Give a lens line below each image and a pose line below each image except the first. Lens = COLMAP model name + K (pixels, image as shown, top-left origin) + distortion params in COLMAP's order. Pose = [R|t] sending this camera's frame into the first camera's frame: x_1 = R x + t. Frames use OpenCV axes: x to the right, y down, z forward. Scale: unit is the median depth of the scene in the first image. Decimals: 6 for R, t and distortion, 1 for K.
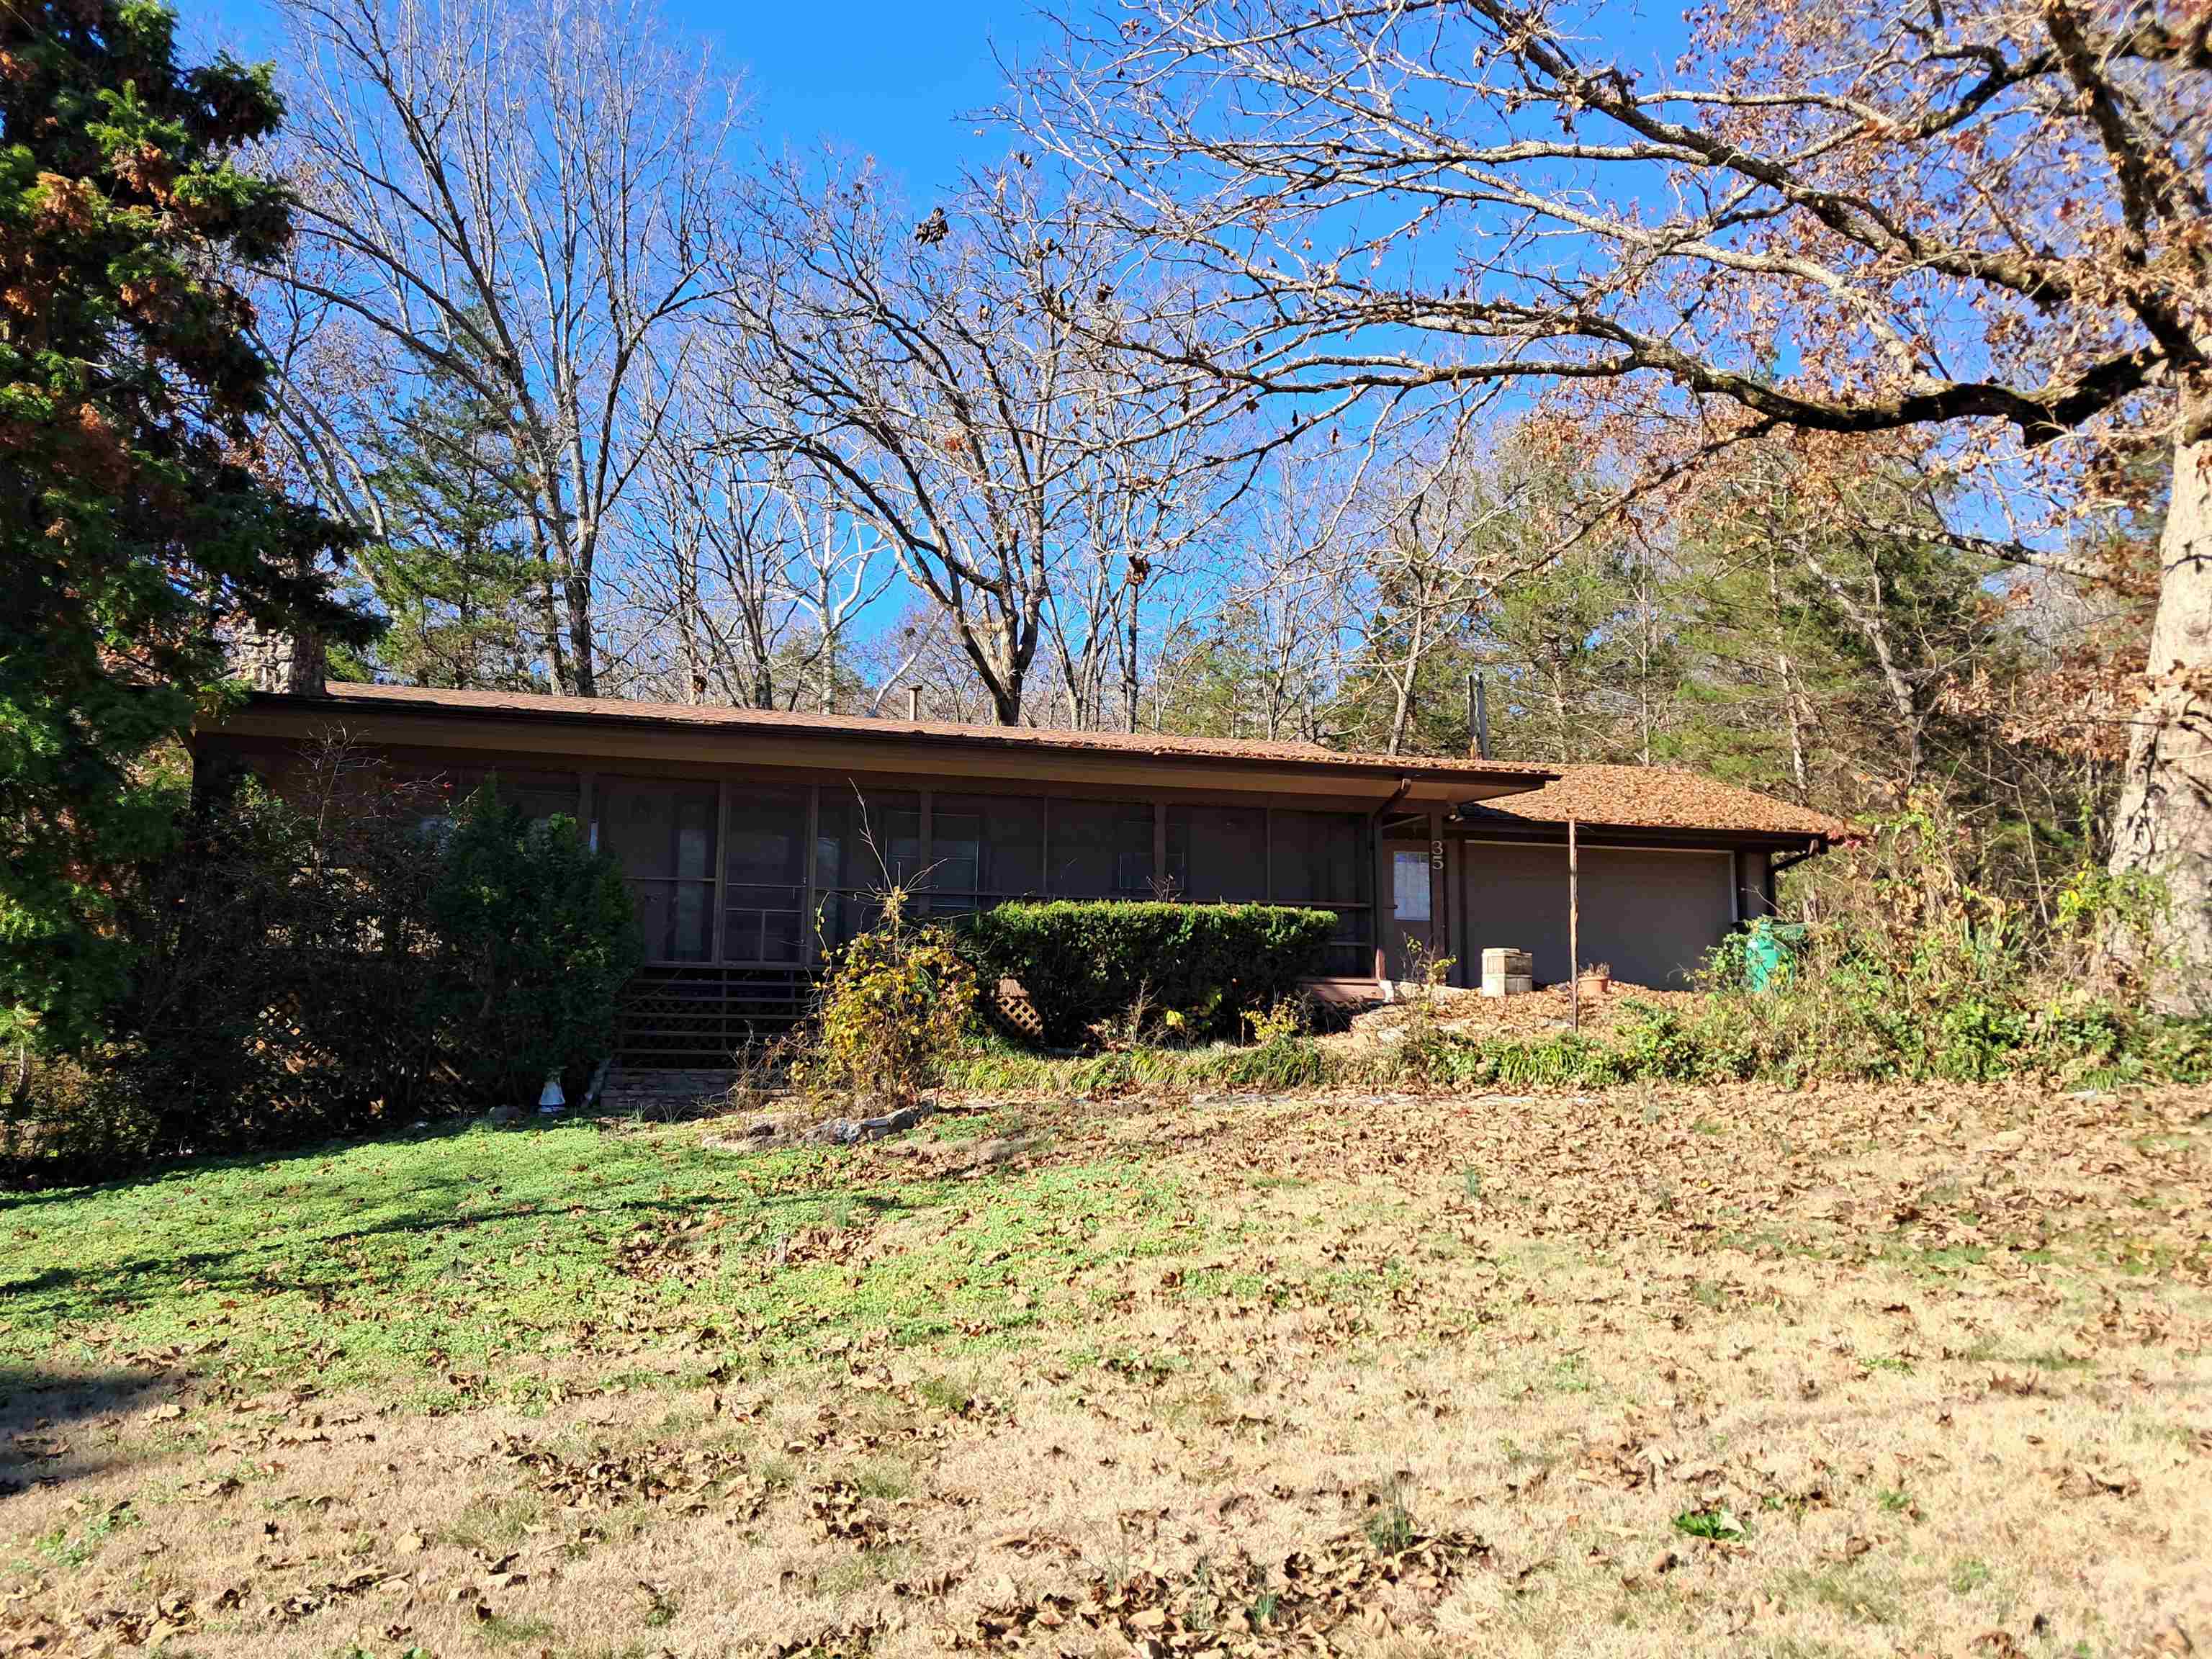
lens RADIAL K [[1695.1, 0, 1119.4], [0, 1695.1, 823.0], [0, 0, 1]] dist [0.024447, -0.007686]
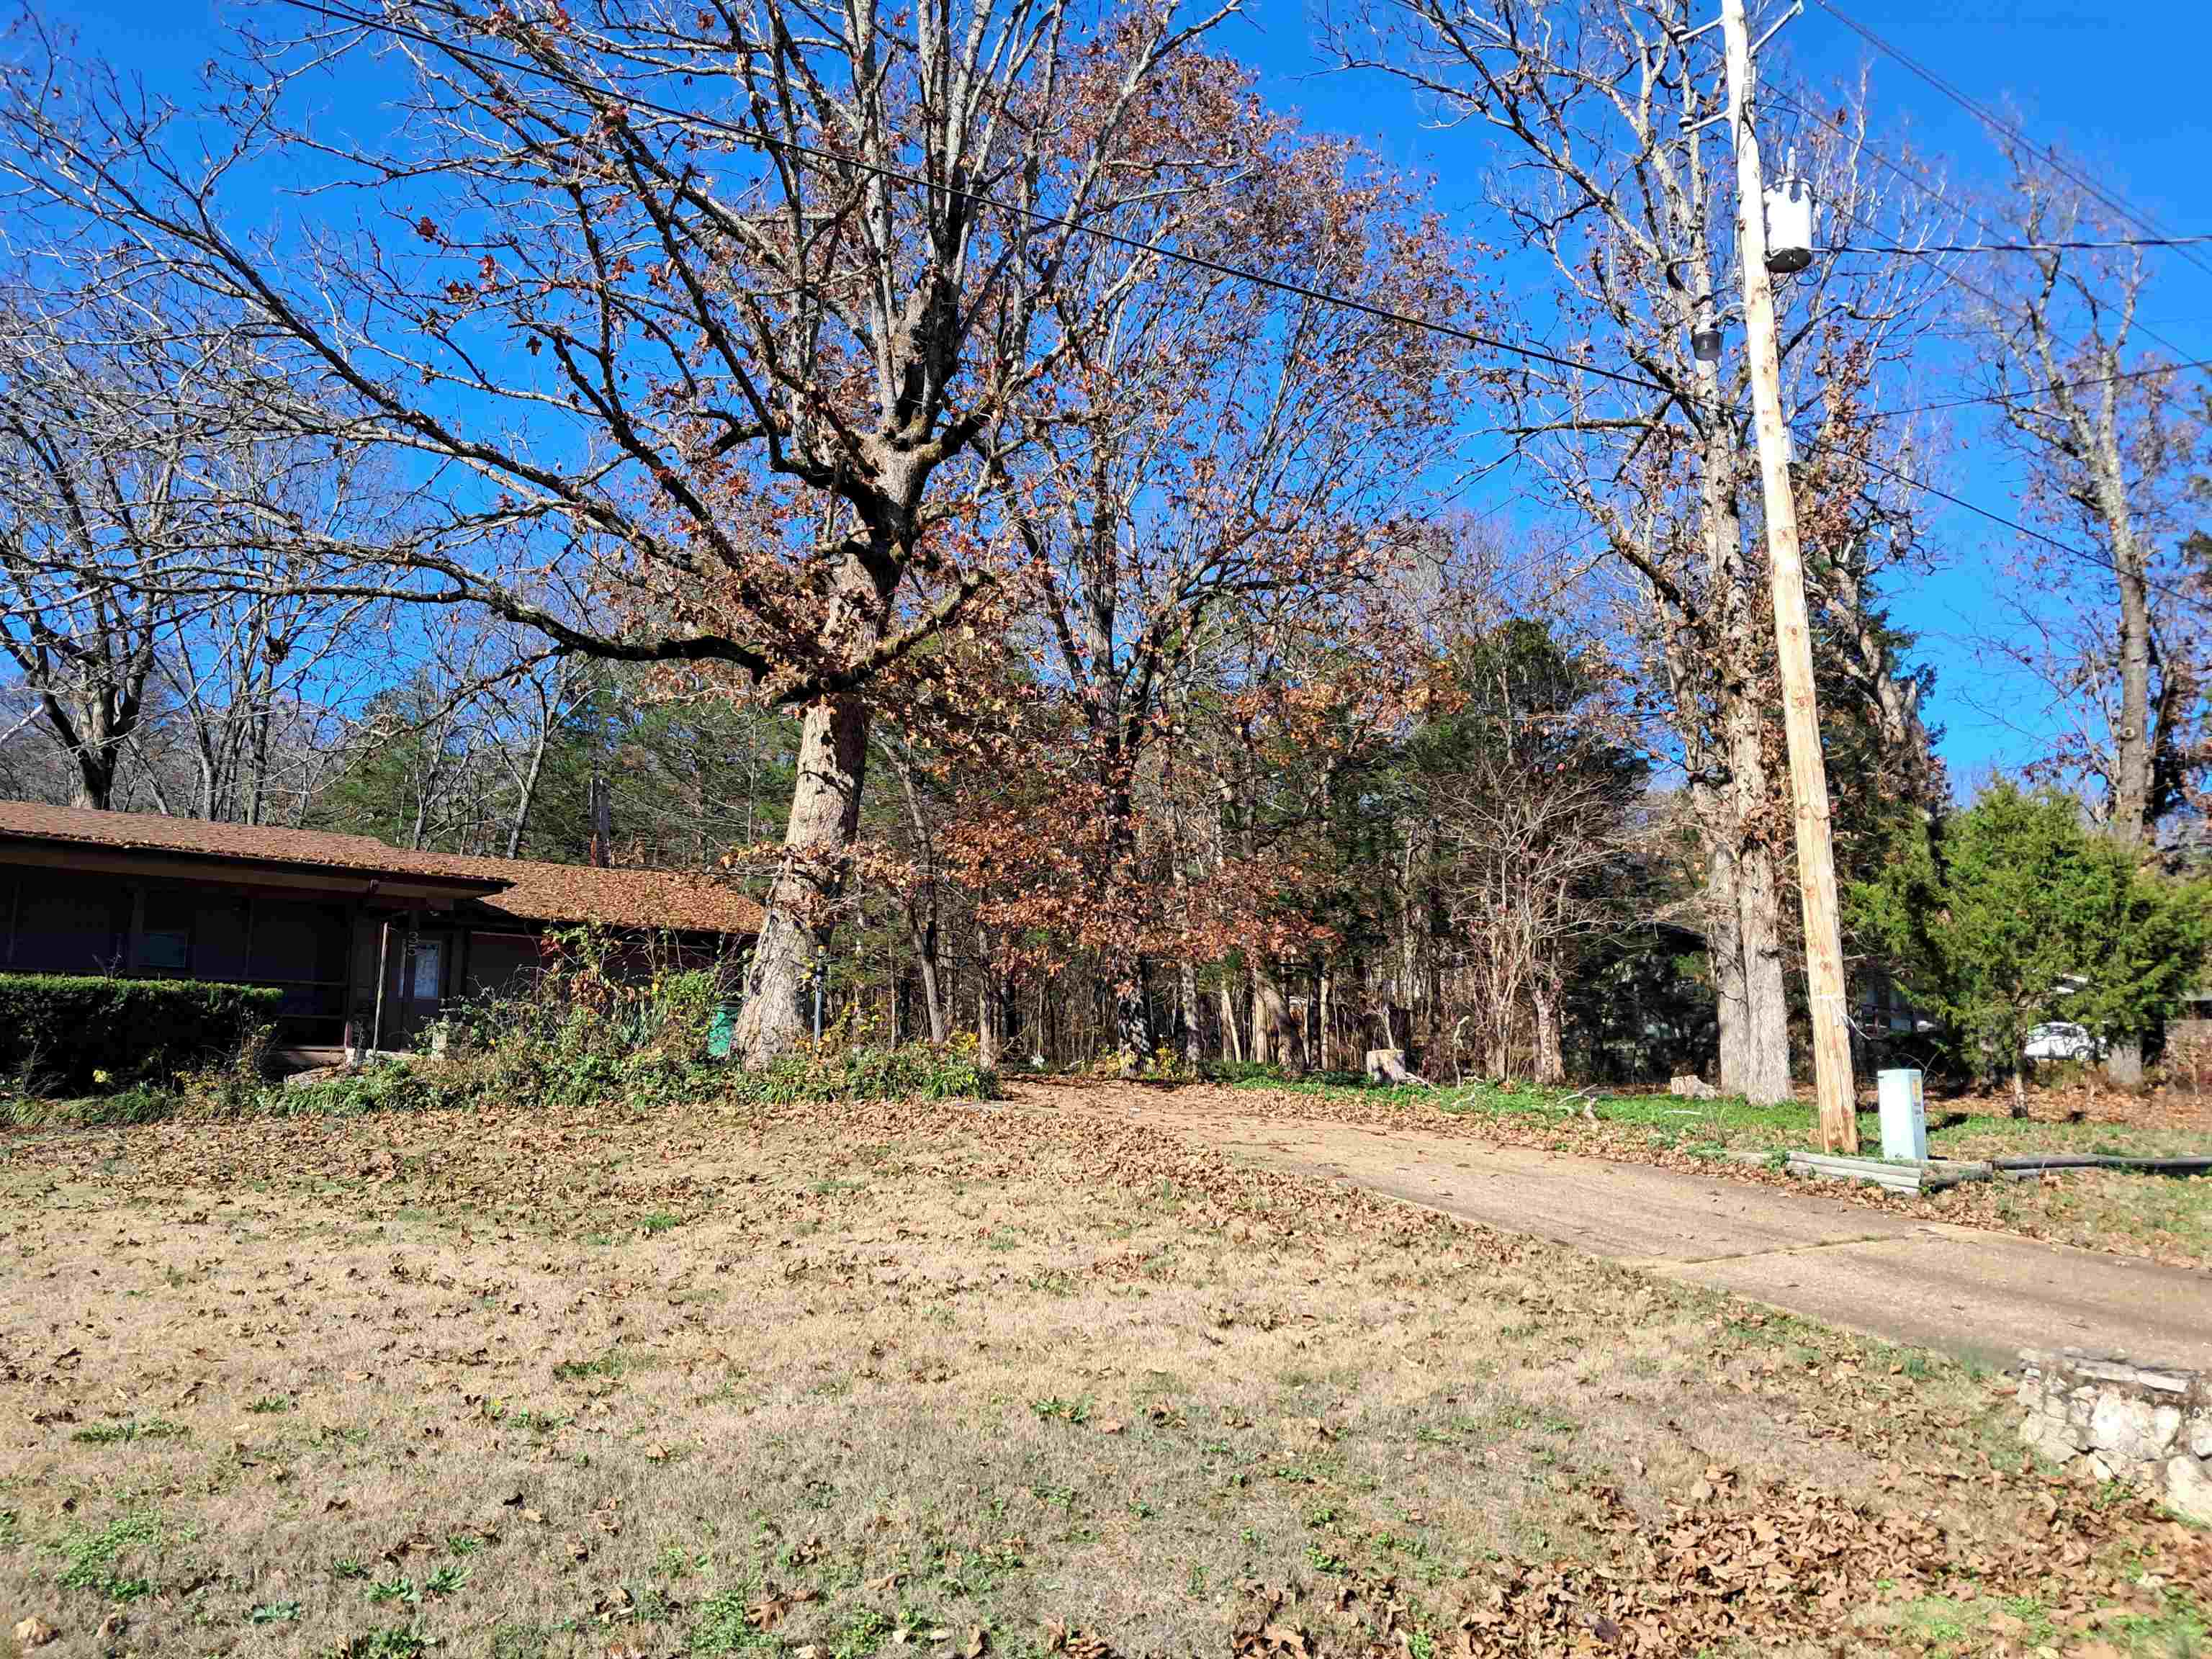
lens RADIAL K [[1695.2, 0, 1106.0], [0, 1695.2, 829.5], [0, 0, 1]] dist [0.030625, -0.011213]
pose [[0.915636, 0.061876, 0.397218, 0.234484], [-0.043369, 0.997521, -0.055415, -0.024738], [-0.399662, 0.033513, 0.916050, -0.460291]]
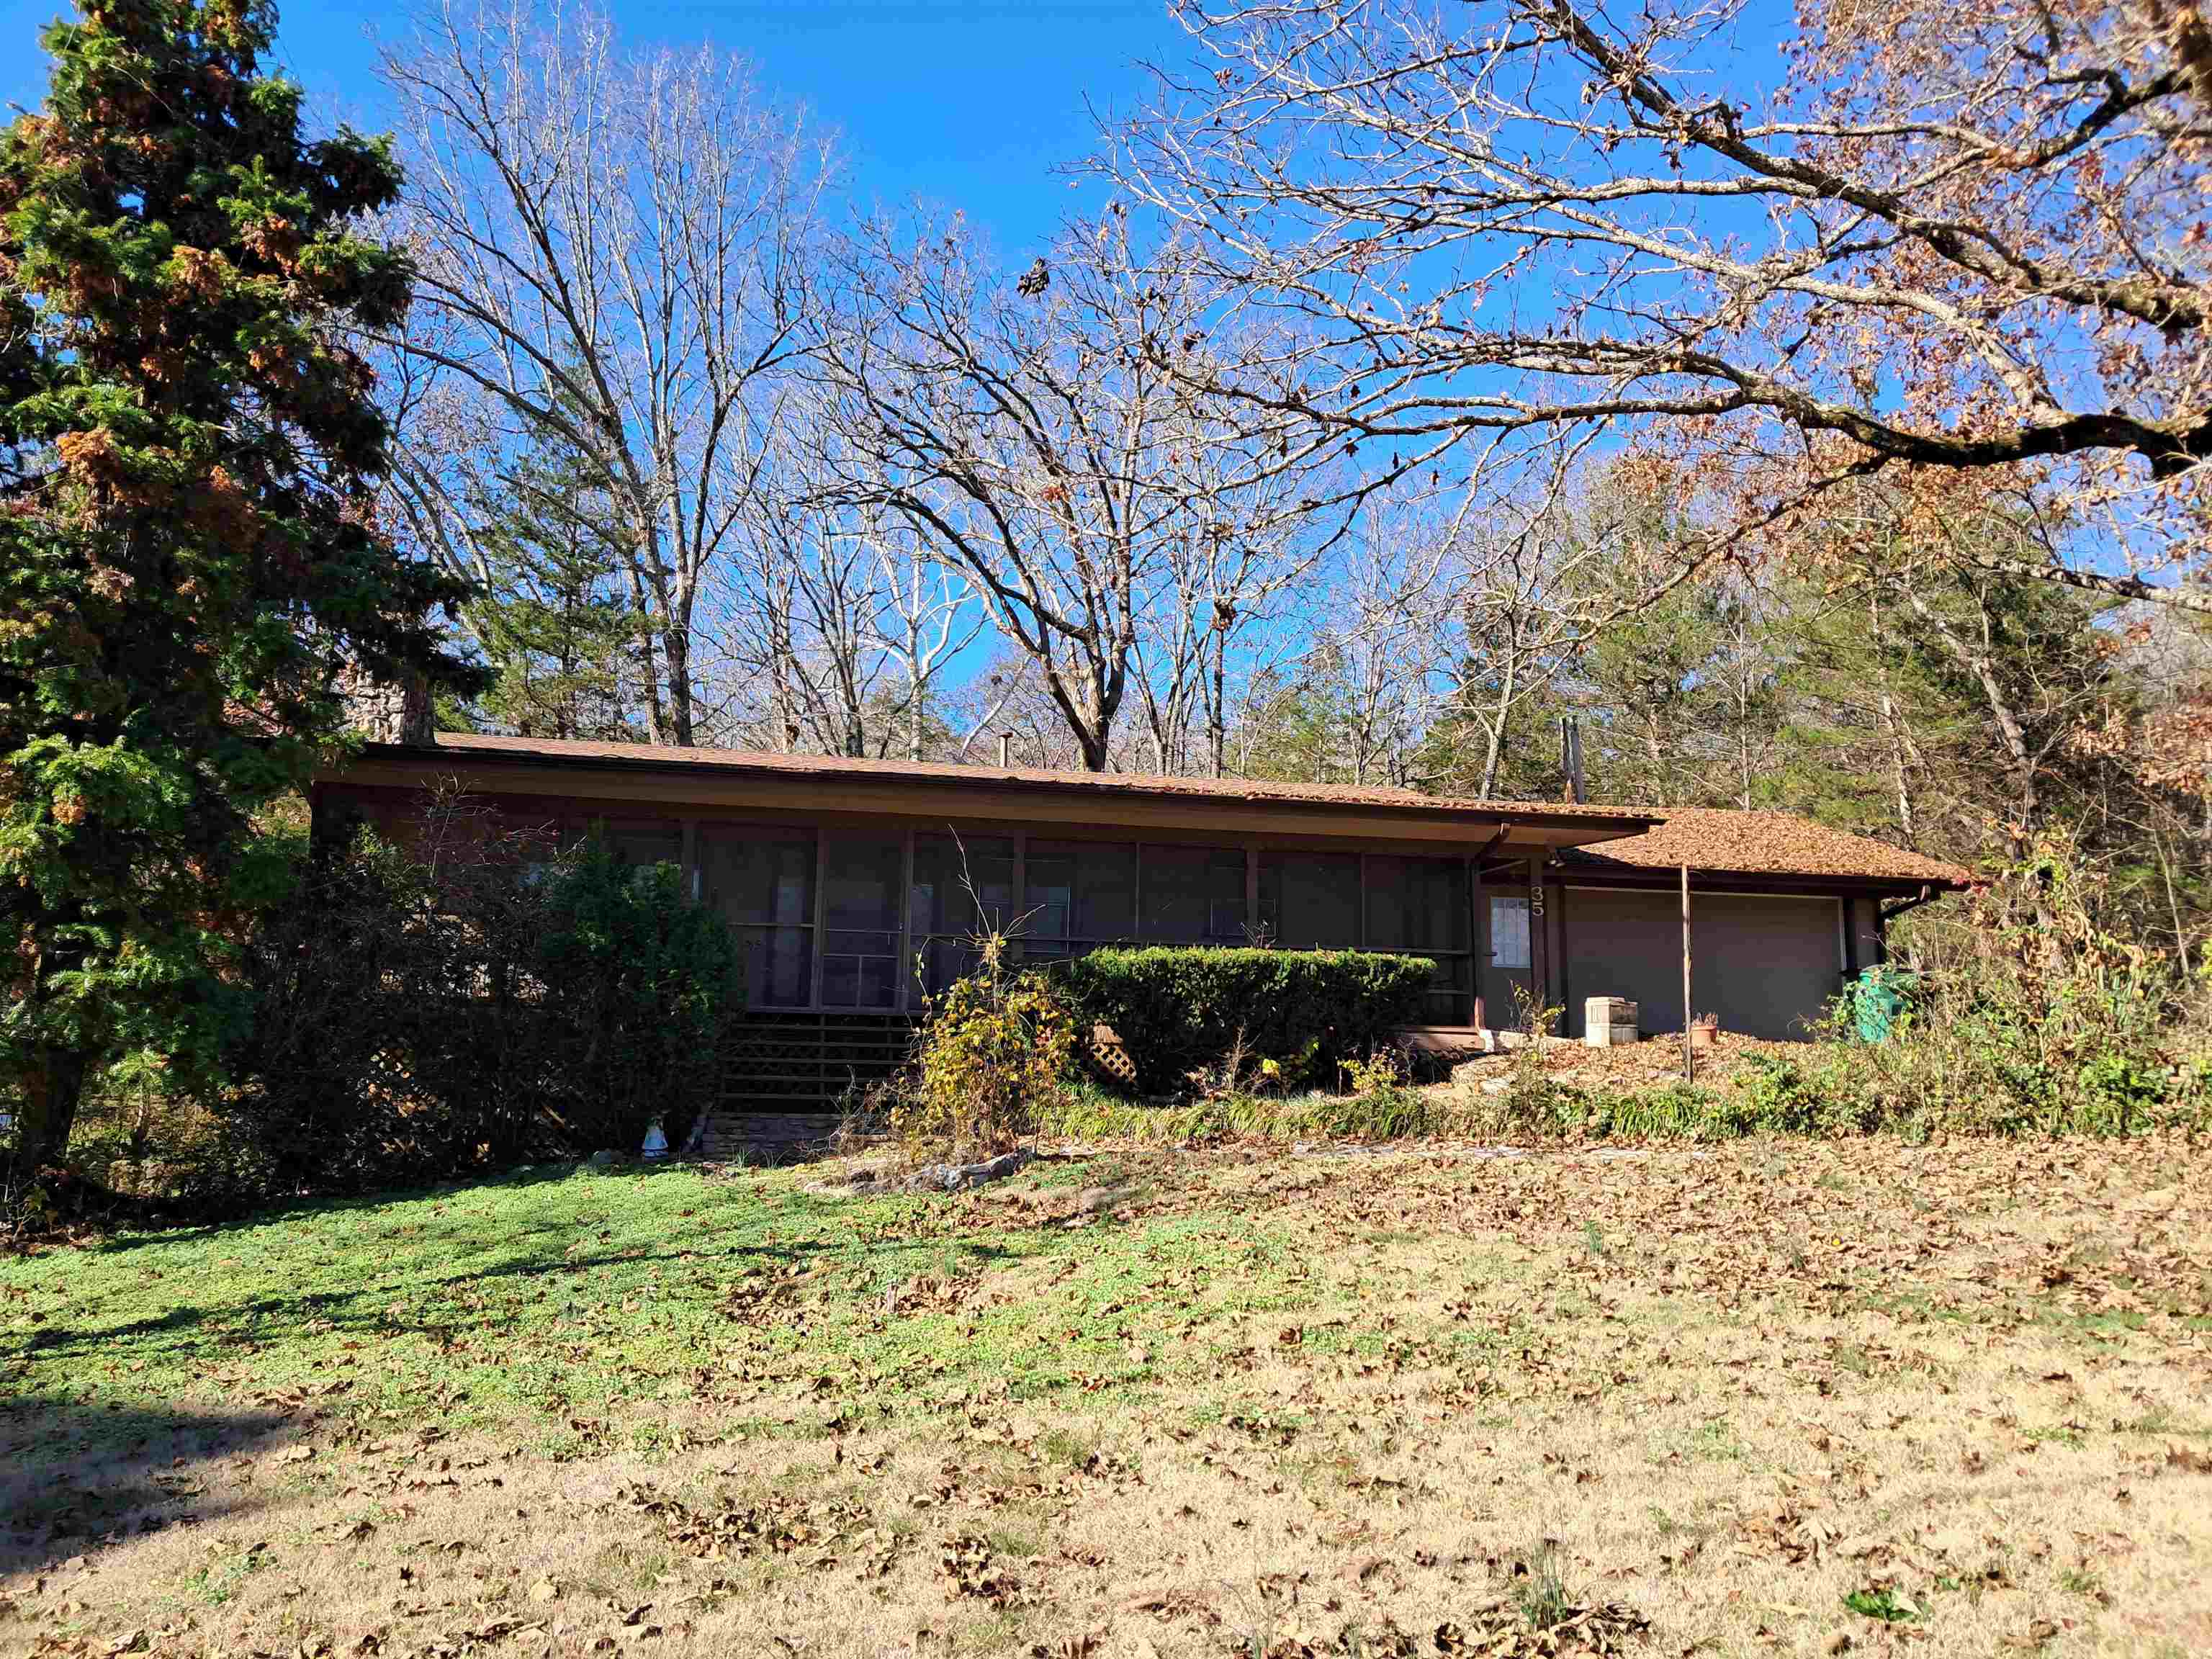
lens RADIAL K [[1695.2, 0, 1106.0], [0, 1695.2, 829.5], [0, 0, 1]] dist [0.030625, -0.011213]
pose [[0.998402, -0.003076, -0.056431, -0.008892], [0.001754, 0.999723, -0.023466, 0.000166], [0.056488, 0.023329, 0.998131, 0.003346]]
